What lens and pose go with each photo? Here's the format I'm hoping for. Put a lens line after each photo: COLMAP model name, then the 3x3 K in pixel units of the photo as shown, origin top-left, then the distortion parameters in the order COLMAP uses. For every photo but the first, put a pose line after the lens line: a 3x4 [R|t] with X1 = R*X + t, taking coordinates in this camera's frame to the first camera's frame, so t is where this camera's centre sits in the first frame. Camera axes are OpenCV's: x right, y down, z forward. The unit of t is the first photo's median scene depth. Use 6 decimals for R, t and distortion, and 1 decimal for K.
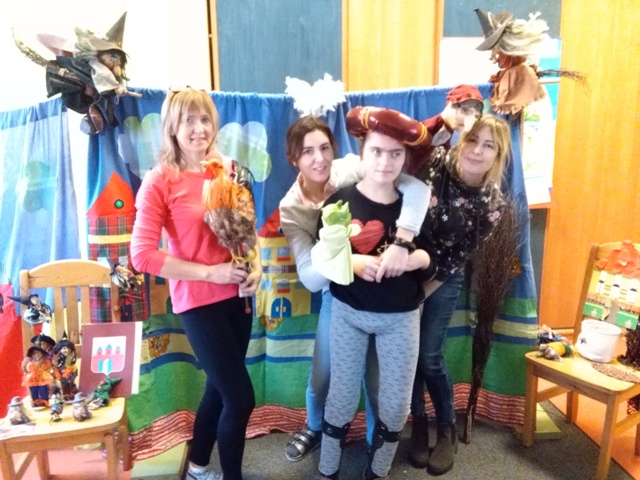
lens RADIAL K [[524.6, 0, 320.0], [0, 524.6, 240.0], [0, 0, 1]] dist [0.087886, -0.143544]
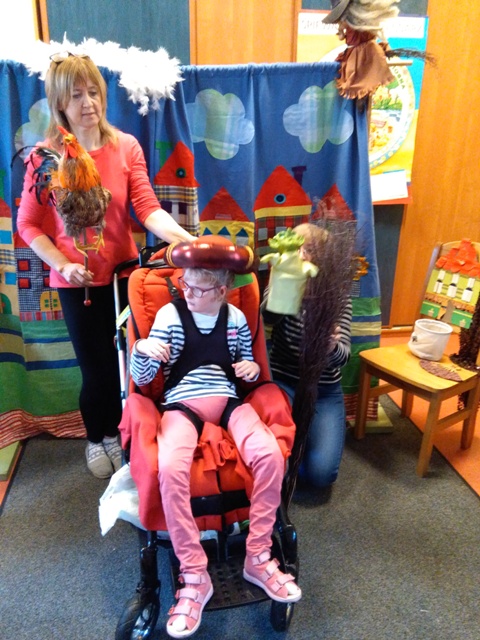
lens RADIAL K [[524.6, 0, 240.0], [0, 524.6, 320.0], [0, 0, 1]] dist [0.087886, -0.143544]
pose [[0.997531, 0.000346, 0.070231, 0.093440], [-0.011595, 0.987079, 0.159817, -0.003139], [-0.069269, -0.160236, 0.984645, 0.044339]]
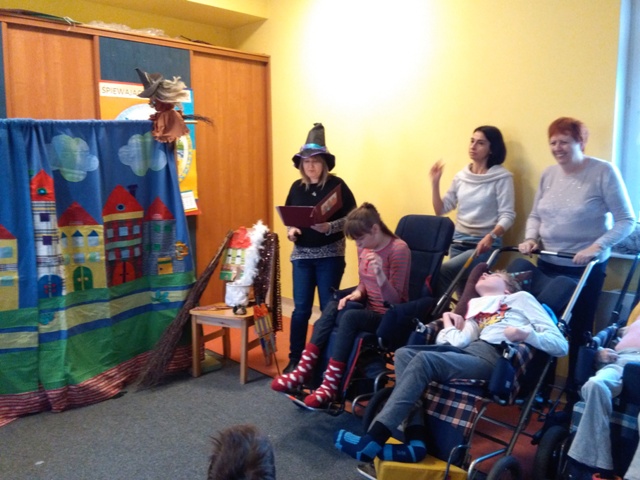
lens RADIAL K [[527.8, 0, 321.7], [0, 527.8, 226.2], [0, 0, 1]] dist [0.081539, -0.136346]
pose [[0.796098, -0.056900, 0.602487, -0.193420], [0.105920, 0.993303, -0.046149, 0.100692], [-0.595827, 0.100554, 0.796793, -0.384021]]
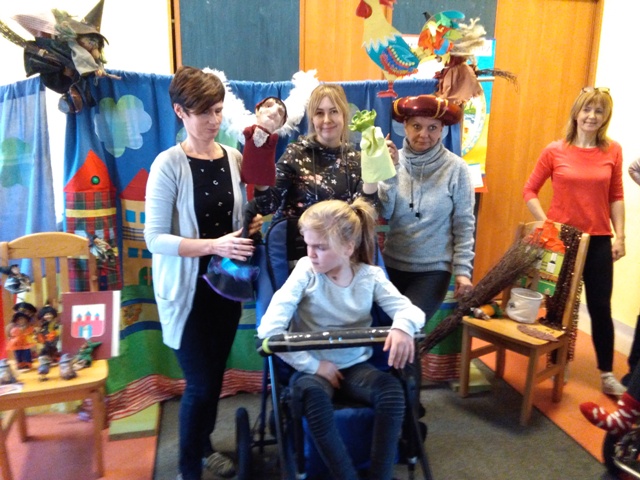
lens RADIAL K [[518.2, 0, 320.0], [0, 518.2, 240.0], [0, 0, 1]] dist [0.087782, -0.120372]
pose [[0.993626, 0.003474, 0.112677, -0.050754], [-0.006536, 0.999619, 0.026813, 0.020140], [-0.112541, -0.027379, 0.993270, -0.094942]]
